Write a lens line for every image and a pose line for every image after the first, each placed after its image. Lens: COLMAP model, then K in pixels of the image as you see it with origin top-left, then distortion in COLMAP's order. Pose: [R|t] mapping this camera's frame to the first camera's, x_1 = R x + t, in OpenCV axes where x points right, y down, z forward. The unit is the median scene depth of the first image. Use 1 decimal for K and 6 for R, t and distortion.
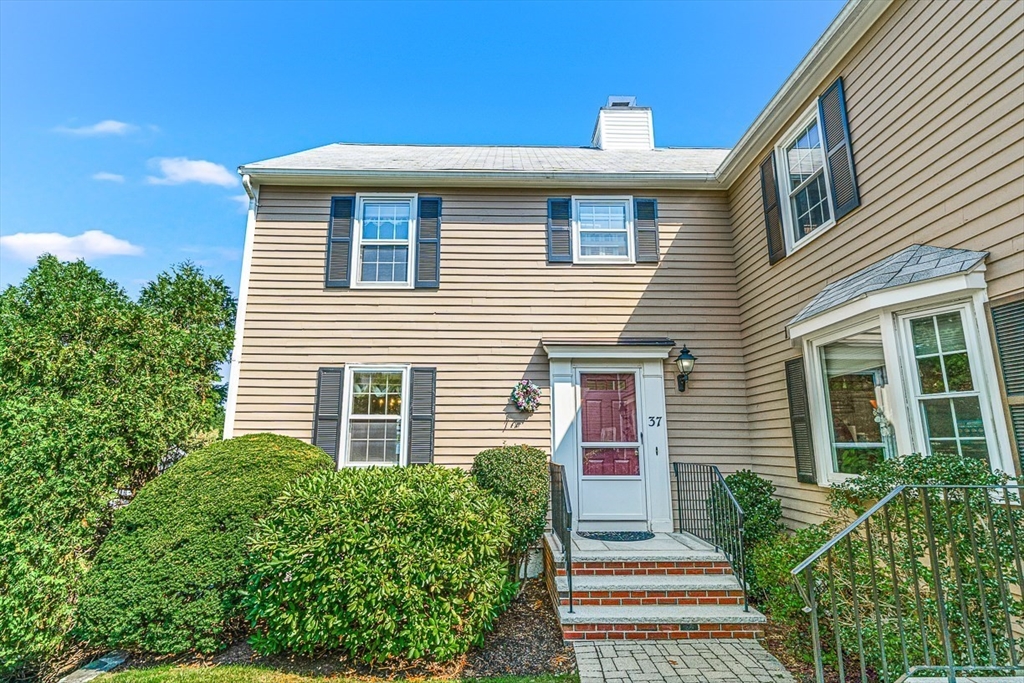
lens RADIAL K [[511.0, 0, 511.6], [0, 511.0, 342.7], [0, 0, 1]] dist [0.001479, 0.000037]
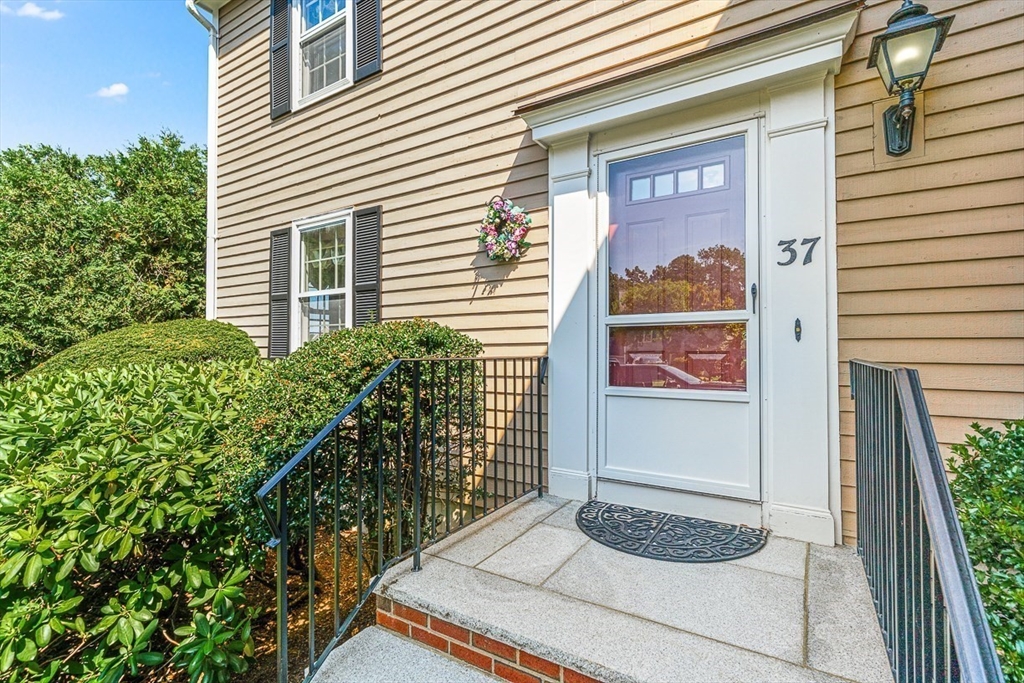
lens RADIAL K [[471.9, 0, 511.9], [0, 471.9, 343.1], [0, 0, 1]] dist [-0.002011, -0.000201]
pose [[0.840051, -0.012603, -0.542361, 0.288210], [0.111241, 0.982489, 0.149469, 0.143551], [0.530980, -0.185894, 0.826743, 0.589397]]
